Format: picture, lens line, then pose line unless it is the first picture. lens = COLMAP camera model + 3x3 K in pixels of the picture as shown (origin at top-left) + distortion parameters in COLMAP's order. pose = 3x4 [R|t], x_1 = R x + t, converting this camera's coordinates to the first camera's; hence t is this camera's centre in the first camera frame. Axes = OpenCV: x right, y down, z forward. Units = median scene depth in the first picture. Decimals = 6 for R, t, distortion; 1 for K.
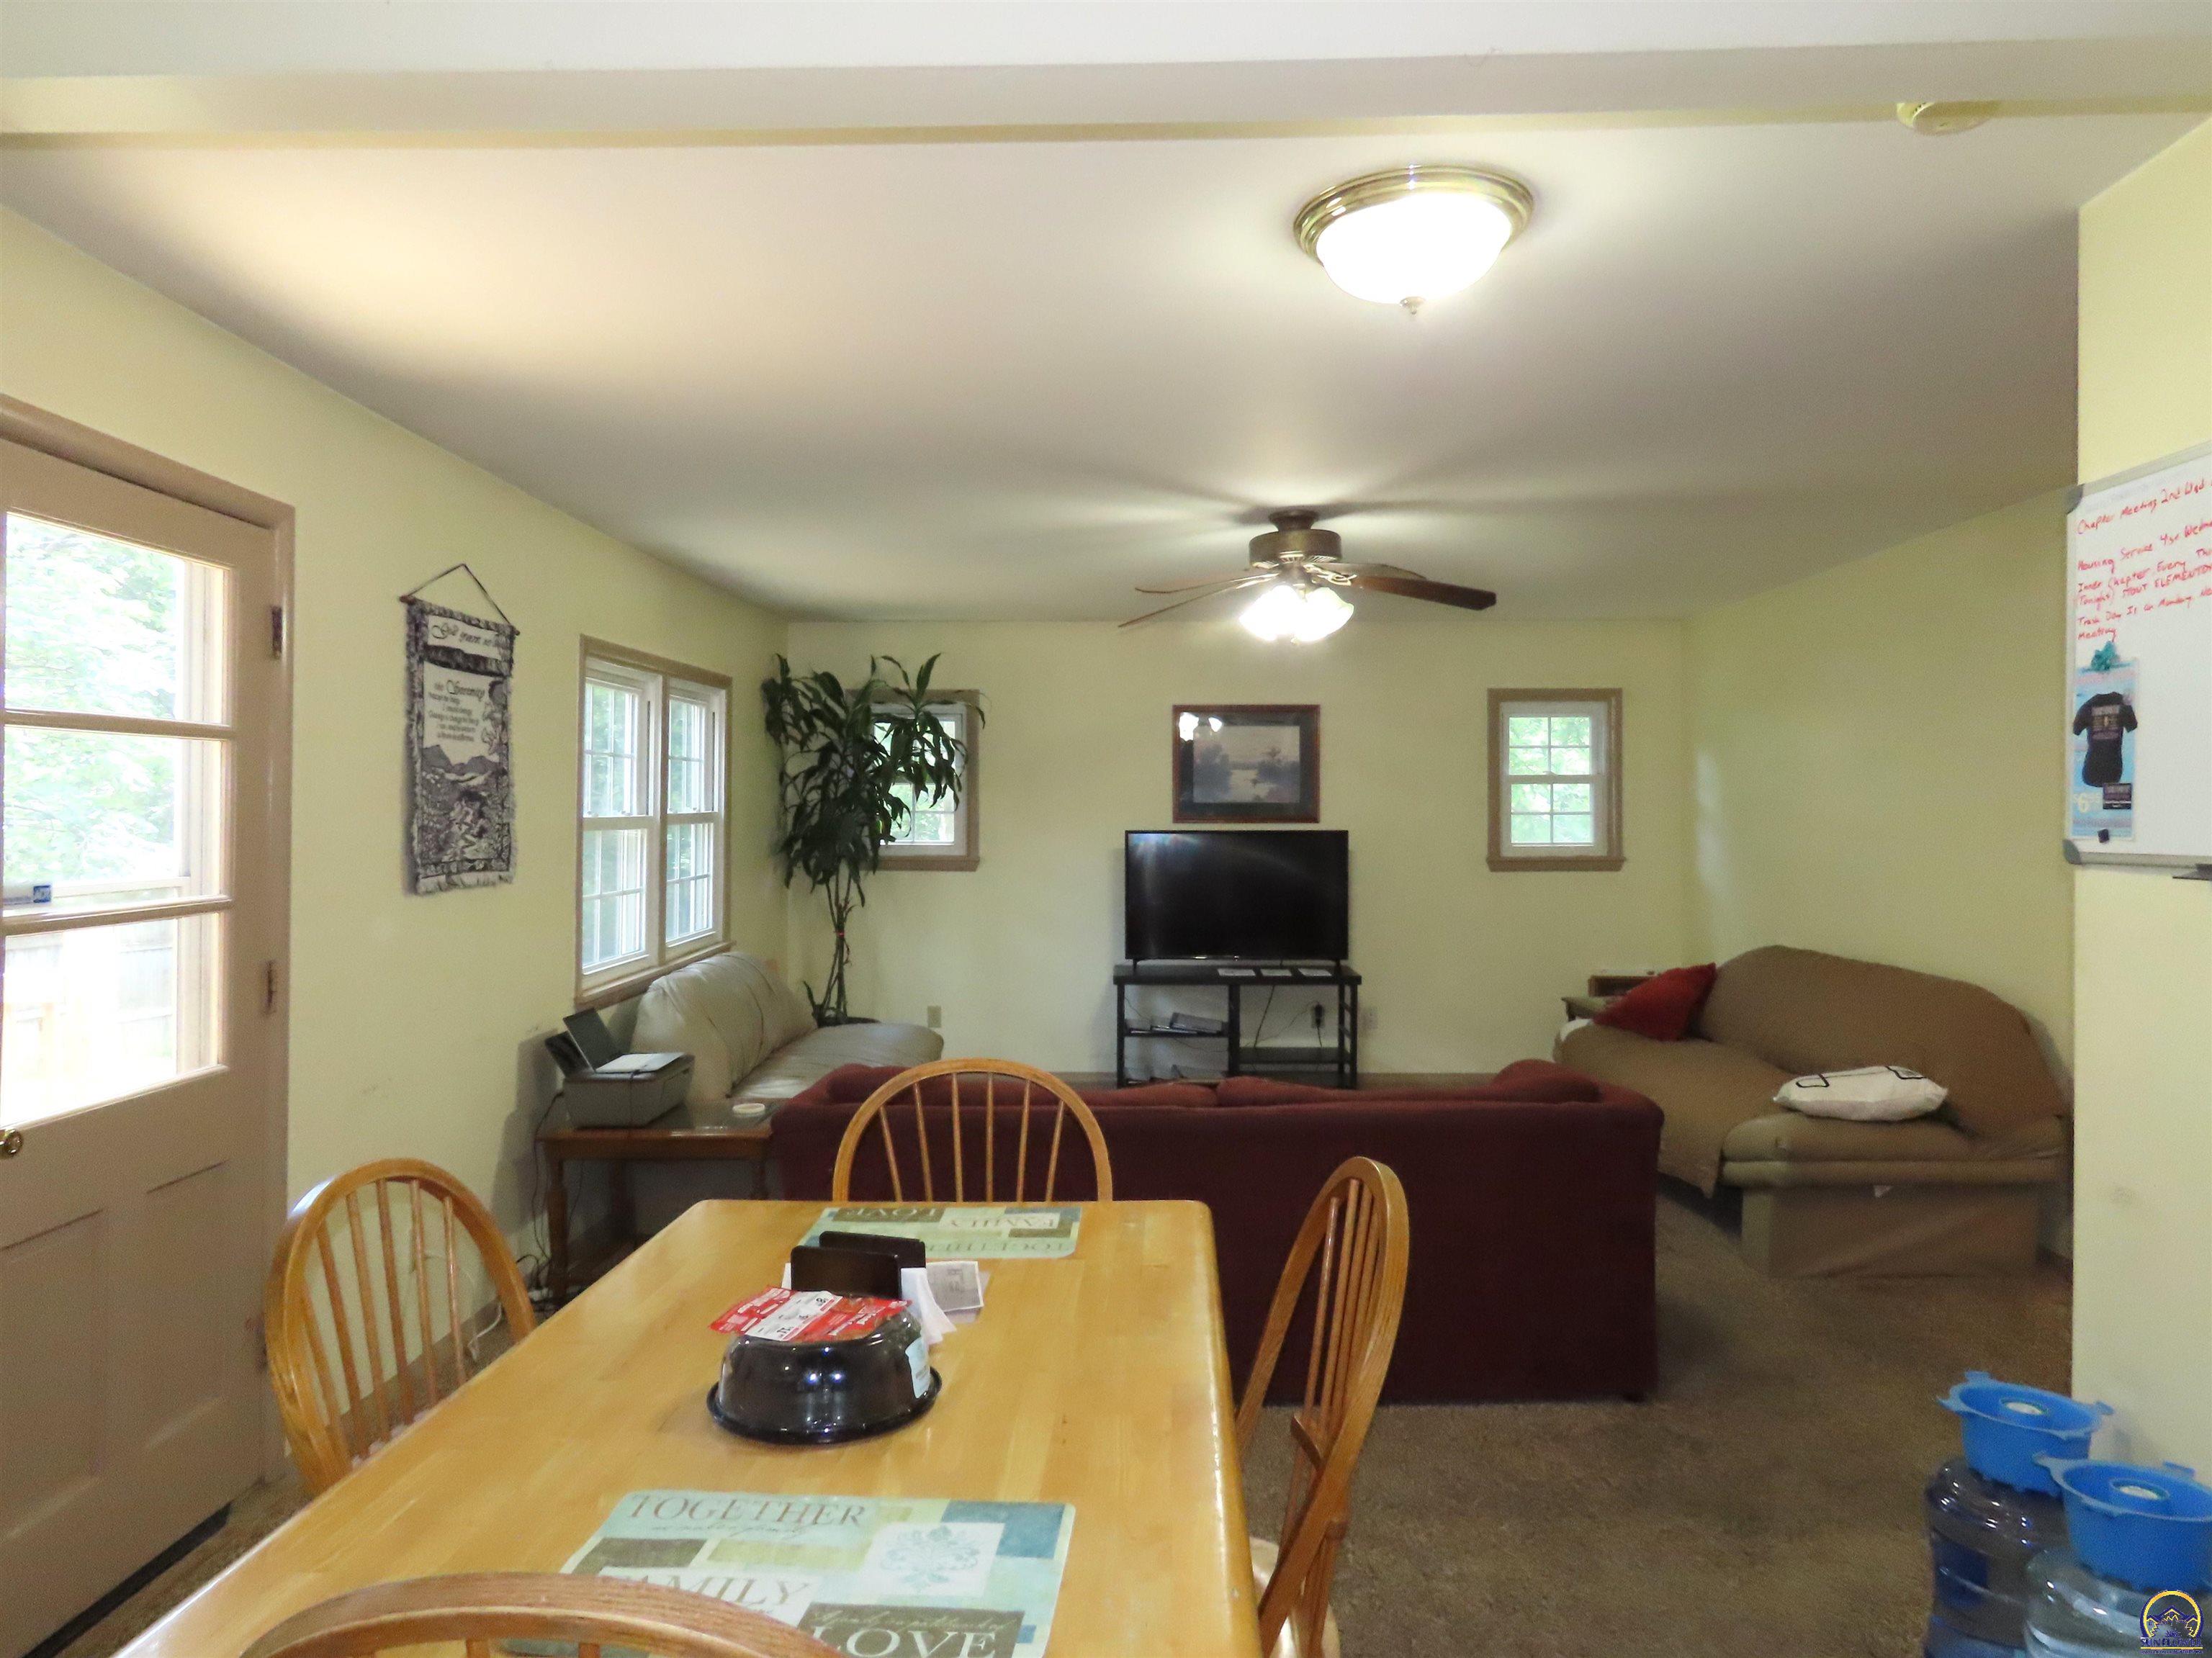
lens RADIAL K [[1453.0, 0, 1106.0], [0, 1453.0, 829.0], [0, 0, 1]] dist [-0.000924, -0.000642]
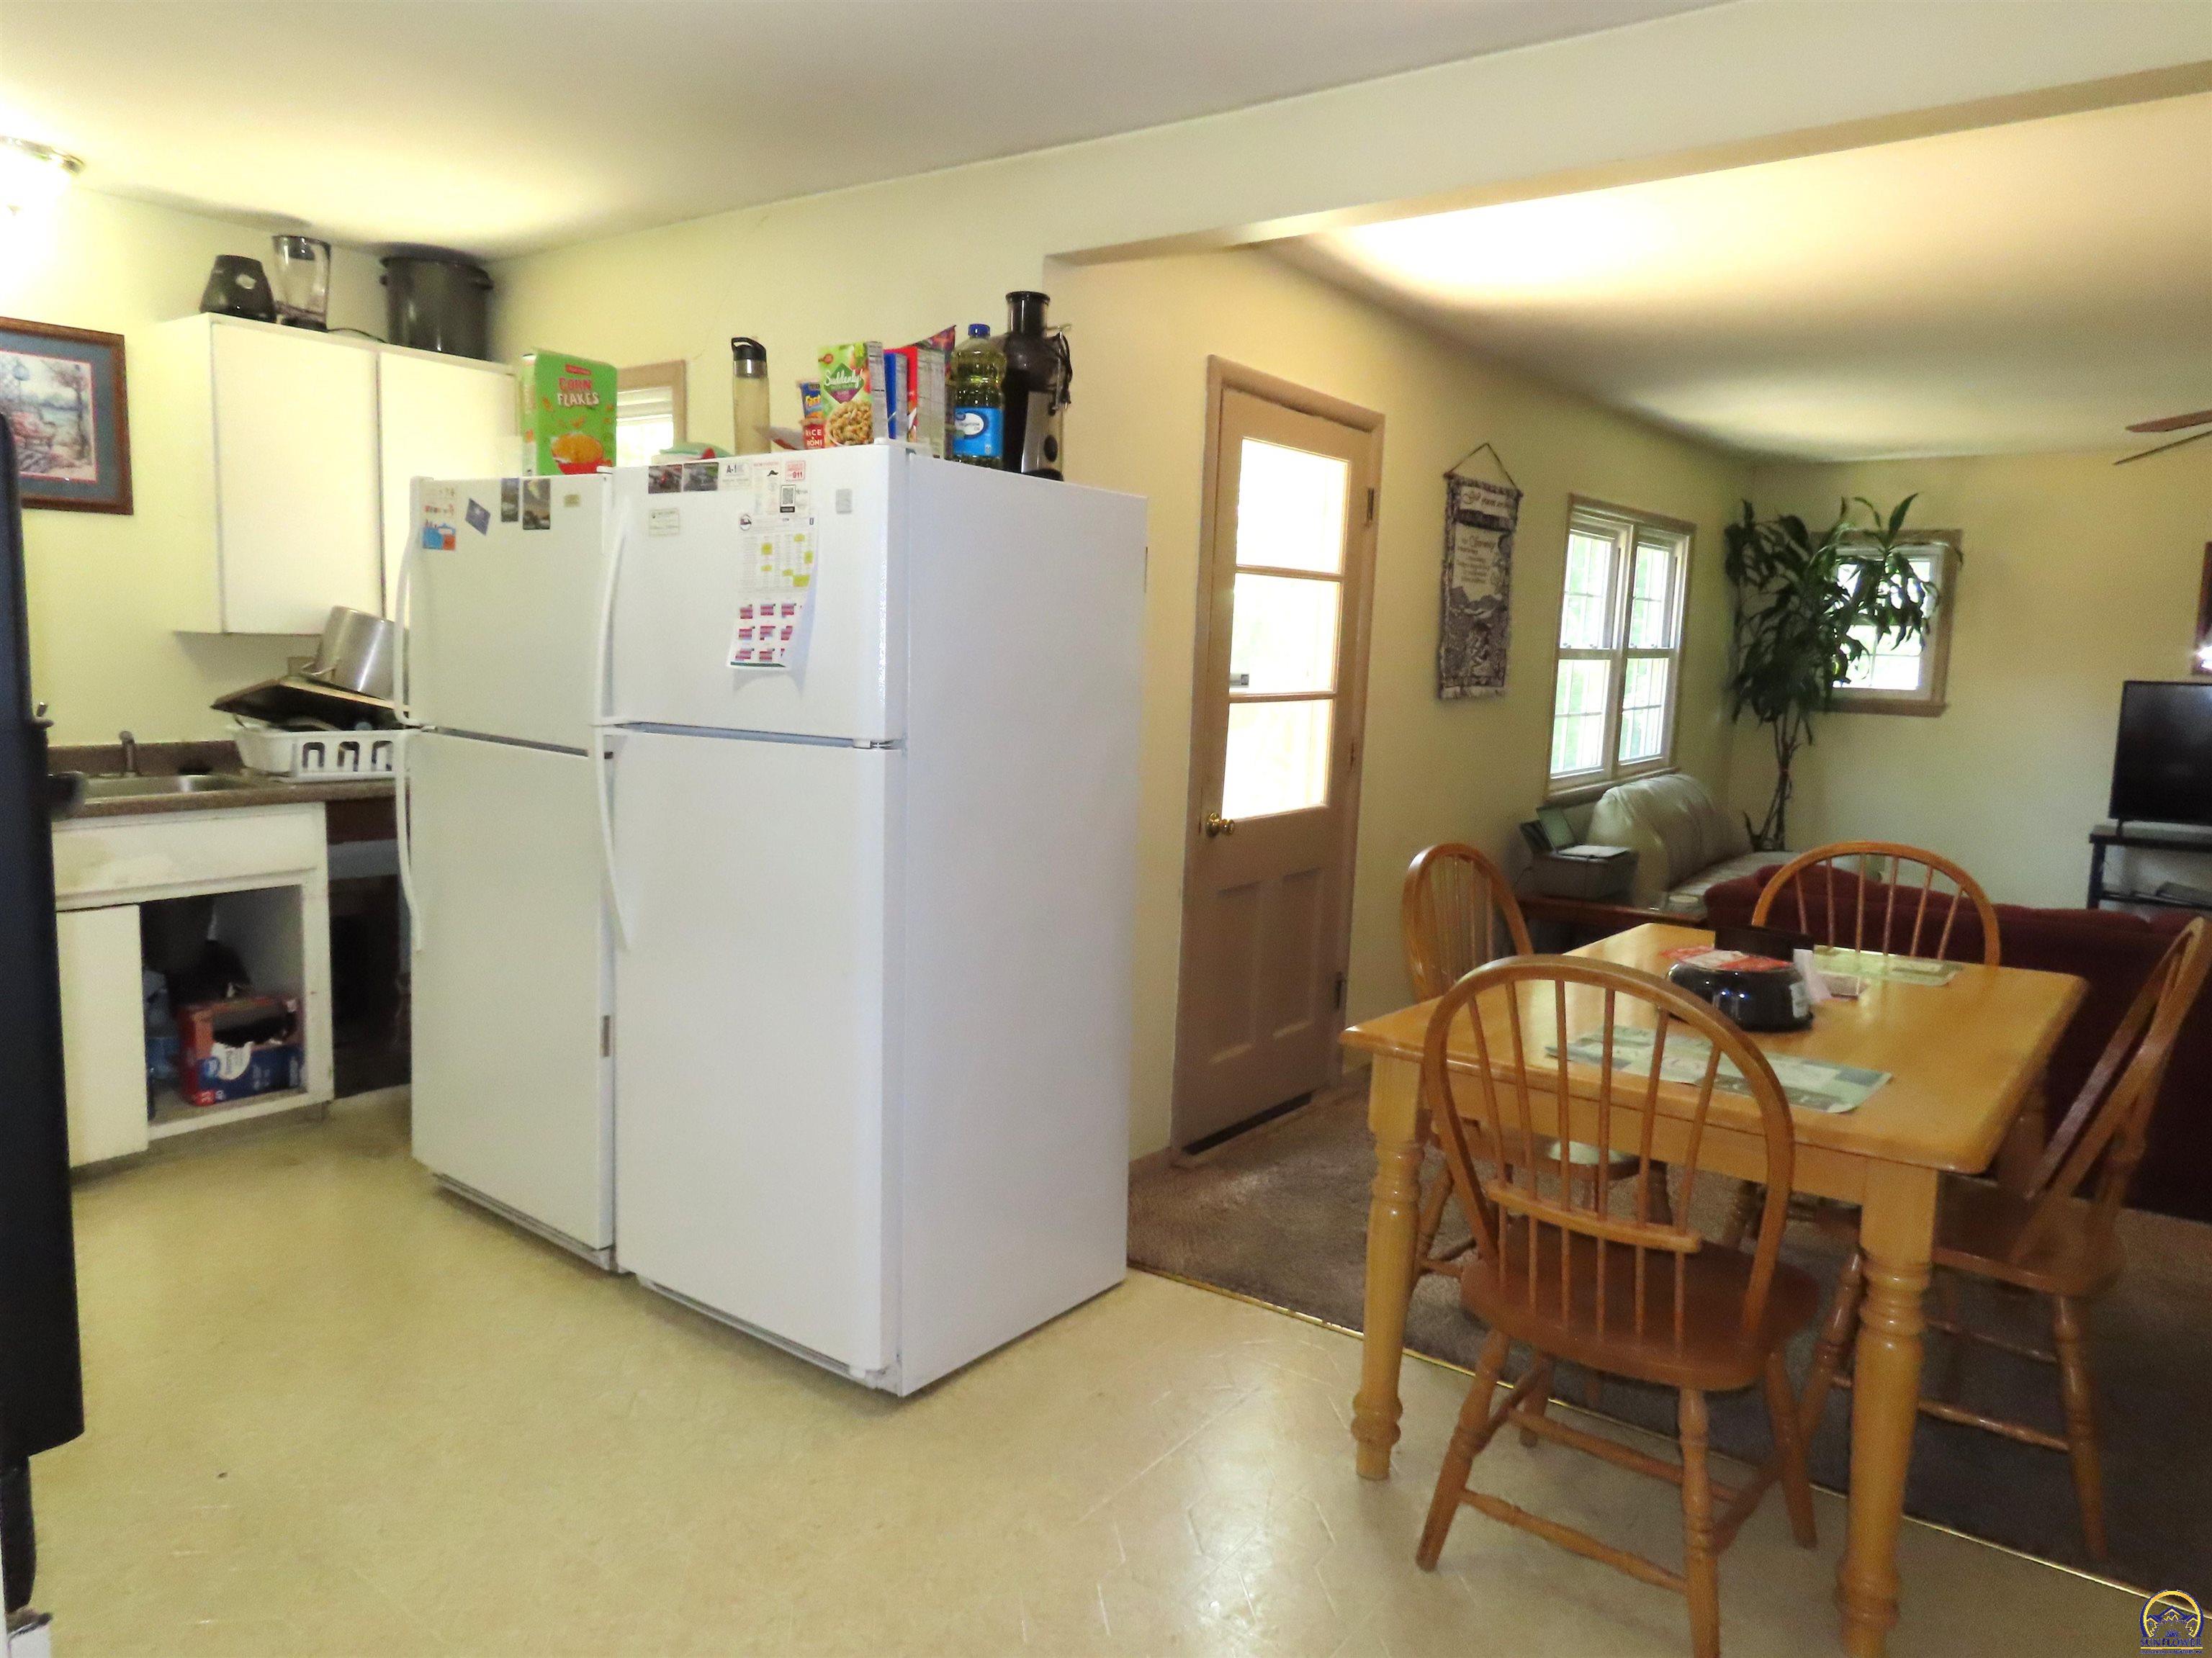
lens RADIAL K [[1484.2, 0, 1106.0], [0, 1484.2, 829.0], [0, 0, 1]] dist [0.000856, -0.001121]
pose [[0.814502, 0.094953, -0.572338, 0.044161], [-0.034909, 0.992749, 0.115021, 0.011049], [0.579110, -0.073705, 0.811911, -0.193086]]
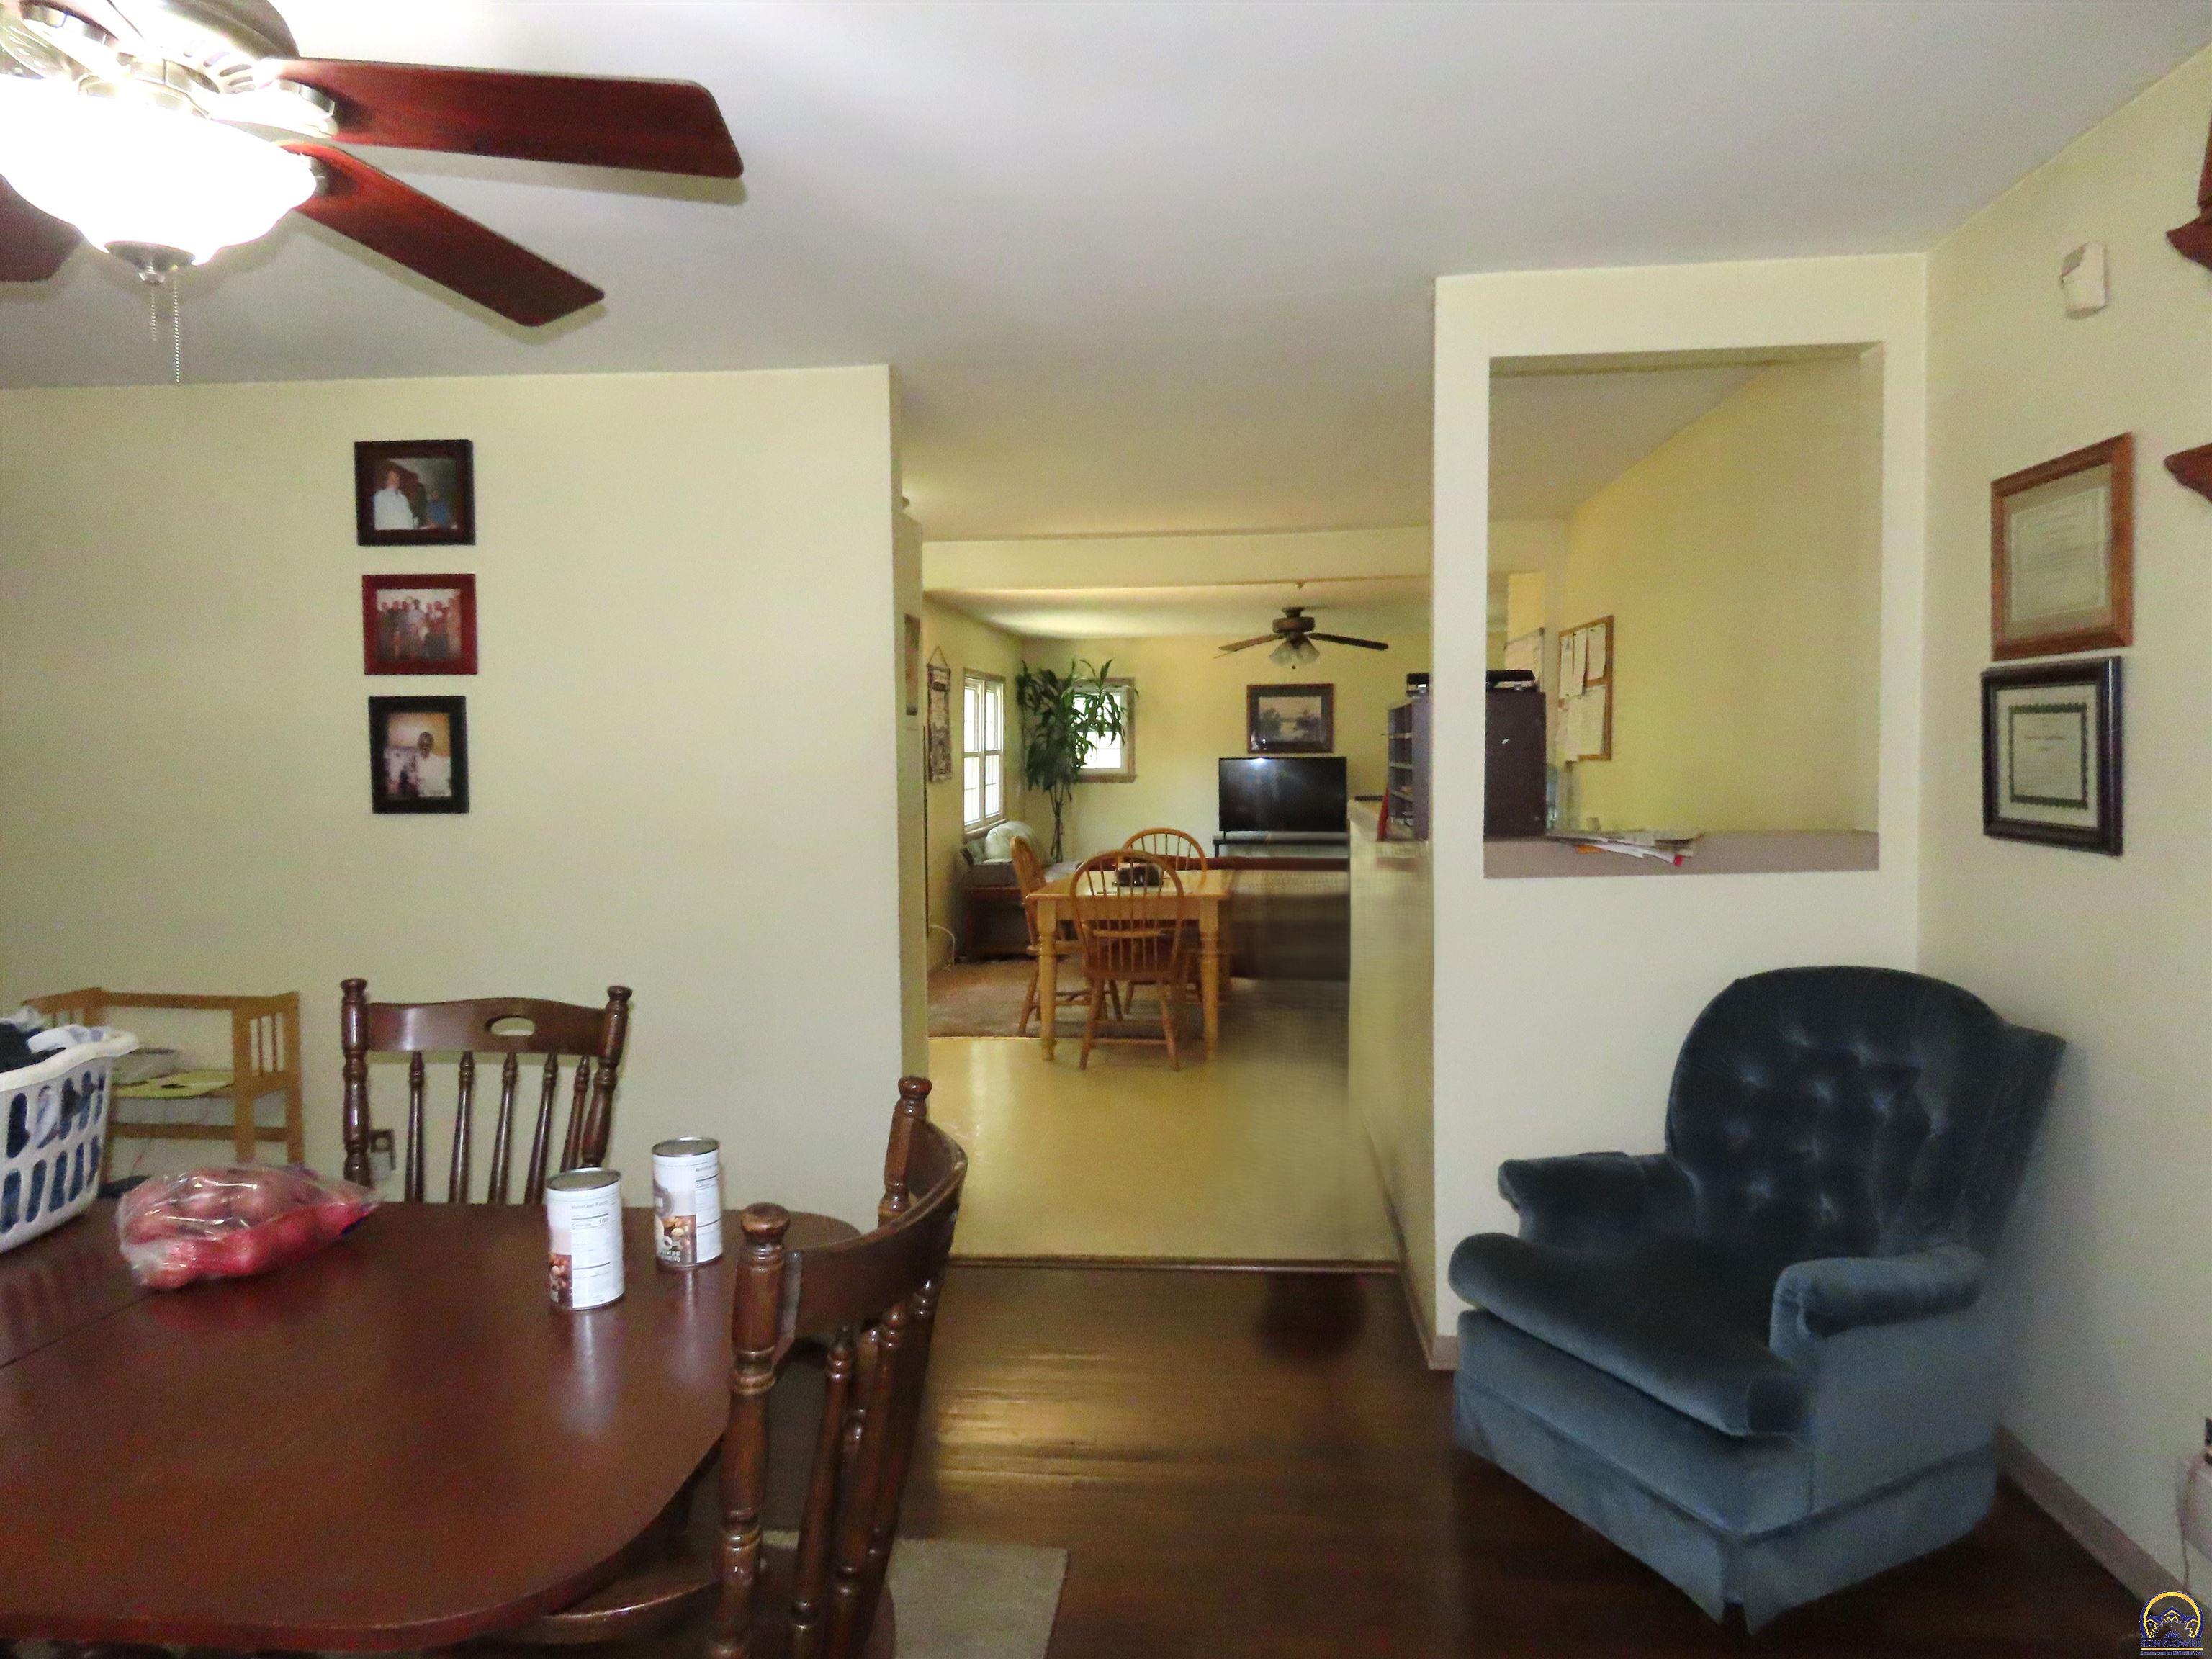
lens RADIAL K [[1453.1, 0, 1106.0], [0, 1453.1, 829.5], [0, 0, 1]] dist [-0.000924, -0.000642]
pose [[0.997215, -0.004282, -0.074455, 0.009016], [0.007504, 0.999045, 0.043047, 0.013612], [0.074199, -0.043486, 0.996295, -0.968591]]
